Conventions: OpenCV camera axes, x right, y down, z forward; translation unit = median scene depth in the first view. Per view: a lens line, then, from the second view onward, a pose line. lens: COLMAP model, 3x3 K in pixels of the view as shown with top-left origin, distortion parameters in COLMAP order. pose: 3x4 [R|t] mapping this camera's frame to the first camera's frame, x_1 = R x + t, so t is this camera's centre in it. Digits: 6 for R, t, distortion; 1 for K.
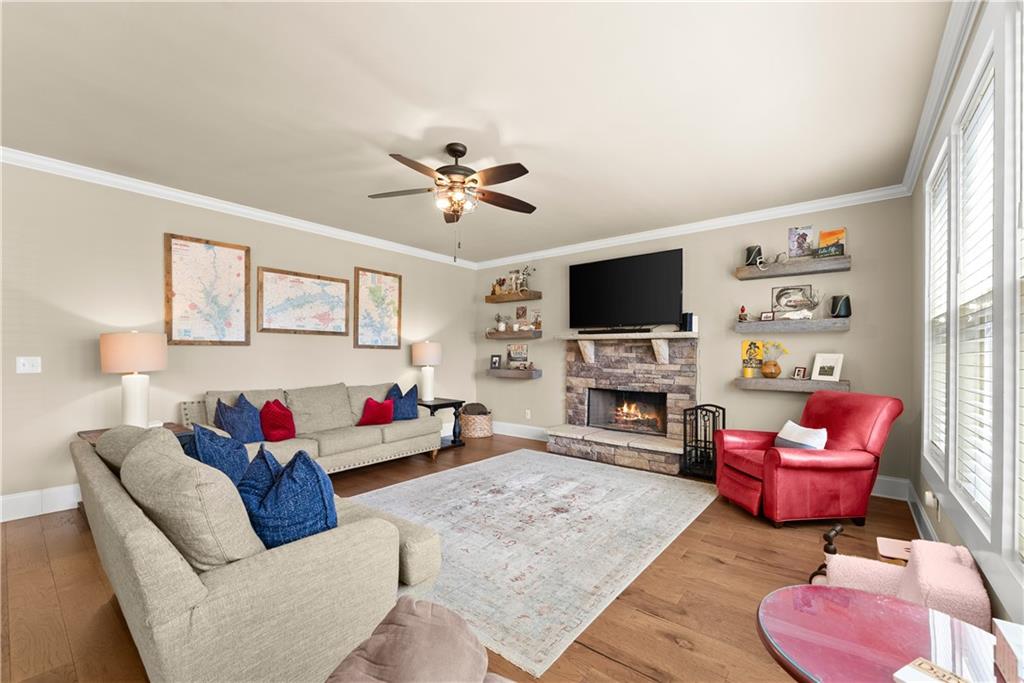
lens RADIAL K [[417.7, 0, 504.6], [0, 417.7, 352.9], [0, 0, 1]] dist [-0.005636, 0.001605]
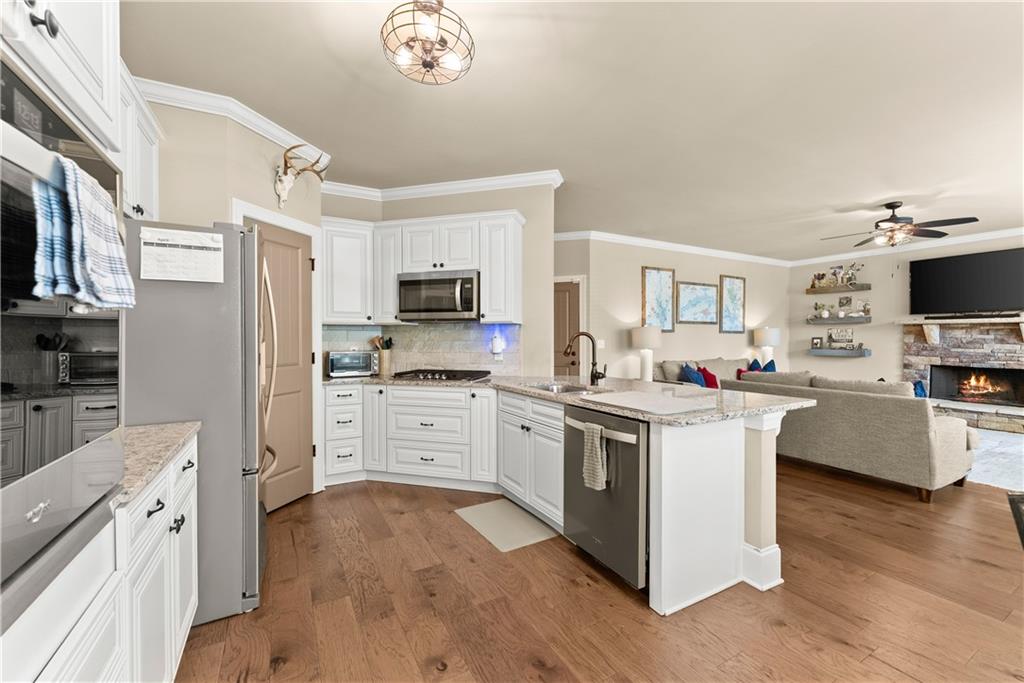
lens RADIAL K [[417.7, 0, 515.0], [0, 417.7, 340.1], [0, 0, 1]] dist [-0.005636, 0.001605]
pose [[0.929160, -0.004245, -0.369654, -0.516061], [0.007929, 0.999933, 0.008446, -0.006099], [0.369594, -0.010779, 0.929131, -0.581526]]
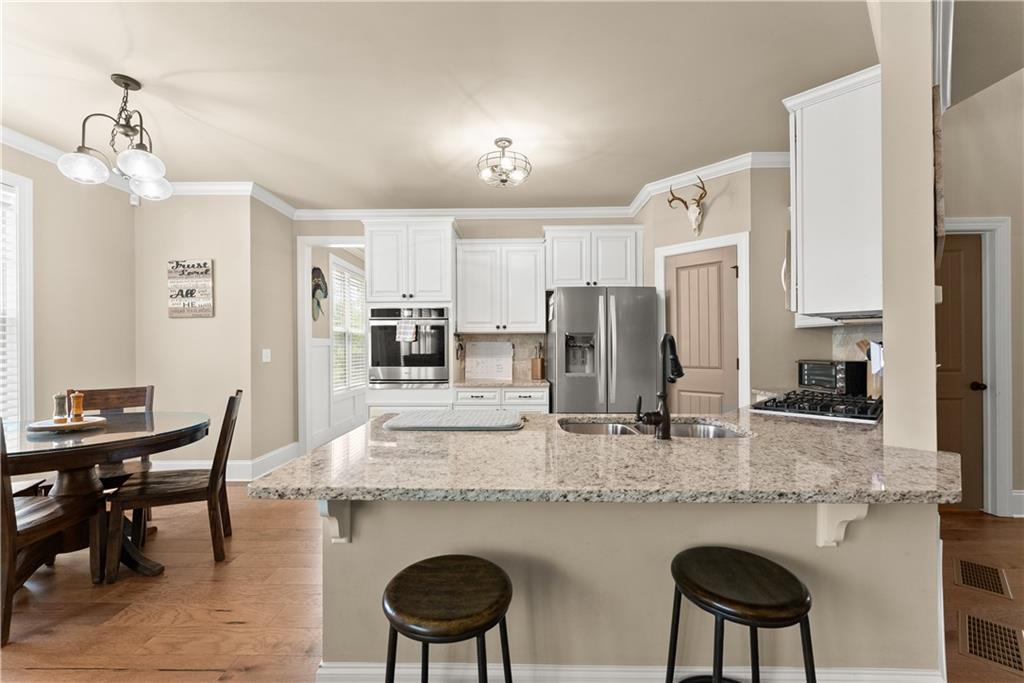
lens RADIAL K [[417.7, 0, 510.1], [0, 417.7, 346.6], [0, 0, 1]] dist [-0.005636, 0.001605]
pose [[-0.781966, 0.000587, -0.623321, -0.354976], [0.006487, 0.999953, -0.007196, 0.000065], [0.623288, -0.009671, -0.781933, 0.192734]]
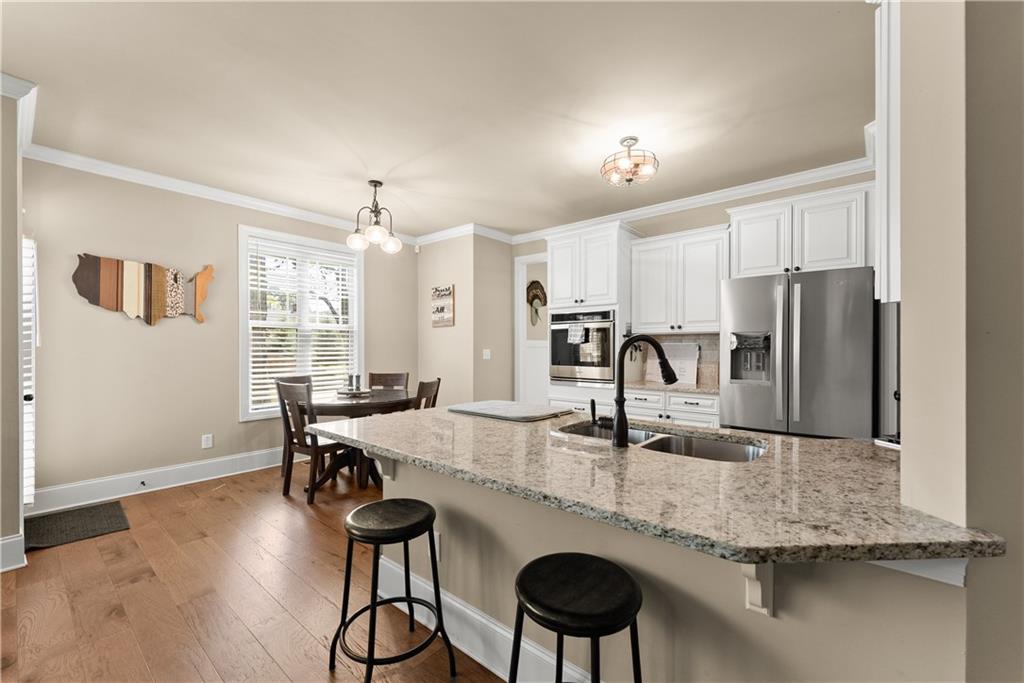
lens RADIAL K [[417.7, 0, 508.9], [0, 417.7, 350.8], [0, 0, 1]] dist [-0.005636, 0.001605]
pose [[-0.999874, -0.003098, 0.015544, -0.557901], [-0.003113, 0.999995, -0.000943, 0.000740], [-0.015541, -0.000992, -0.999879, 0.311967]]
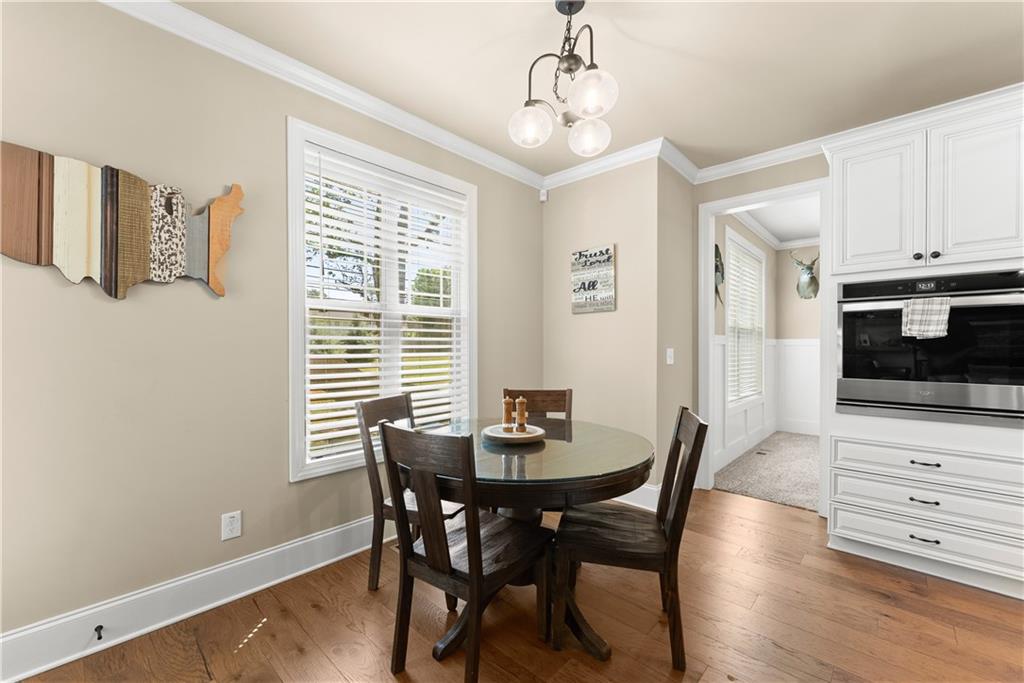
lens RADIAL K [[417.7, 0, 508.2], [0, 417.7, 349.8], [0, 0, 1]] dist [-0.005636, 0.001605]
pose [[-0.997592, -0.004831, 0.069194, -0.284322], [-0.004698, 0.999987, 0.002083, -0.001395], [-0.069203, 0.001753, -0.997601, -0.064523]]
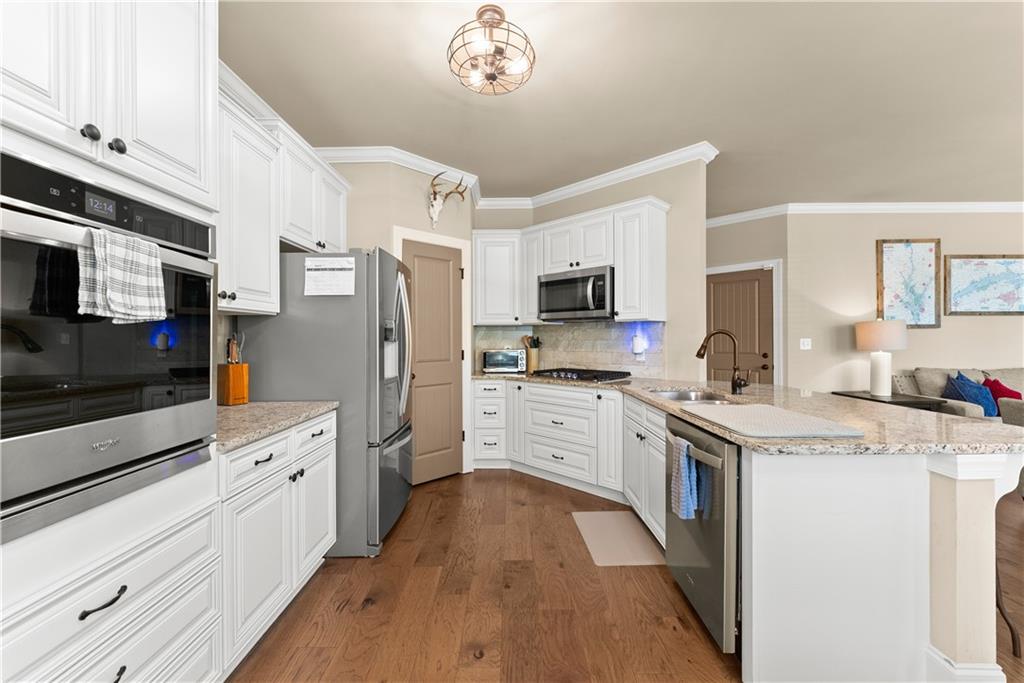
lens RADIAL K [[417.7, 0, 510.8], [0, 417.7, 337.2], [0, 0, 1]] dist [-0.005636, 0.001605]
pose [[0.630362, -0.008128, -0.776259, -0.415804], [0.011725, 0.999931, -0.000949, -0.005231], [0.776213, -0.008504, 0.630413, -0.498264]]
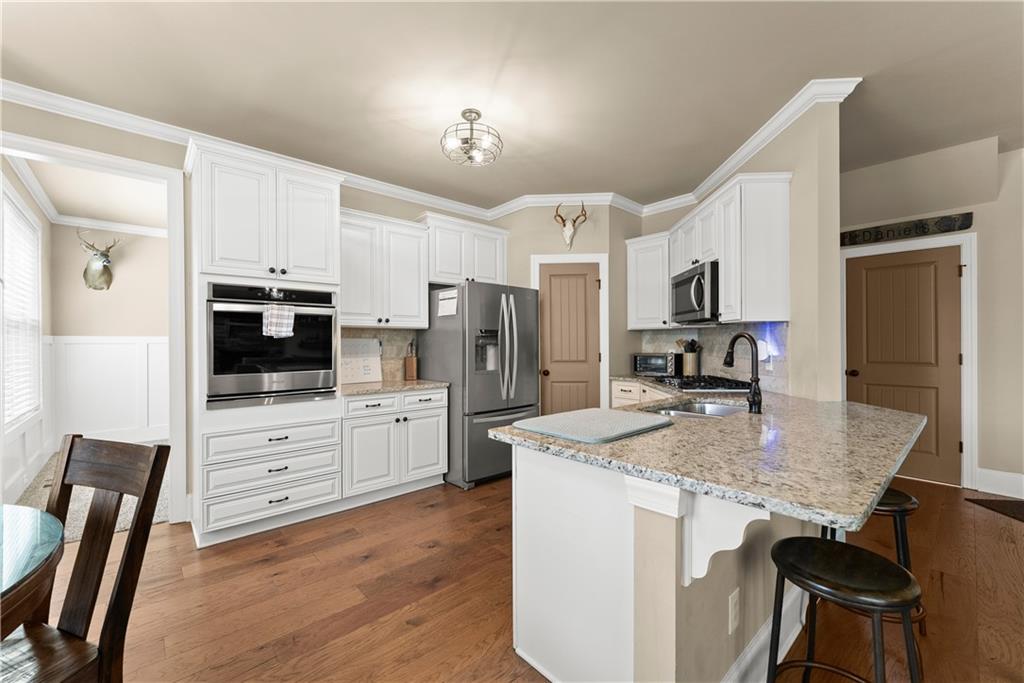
lens RADIAL K [[417.7, 0, 510.0], [0, 417.7, 341.3], [0, 0, 1]] dist [-0.005636, 0.001605]
pose [[-0.152210, -0.006574, -0.988326, -0.202363], [0.010378, 0.999912, -0.008250, -0.002047], [0.988294, -0.011513, -0.152128, -0.147874]]
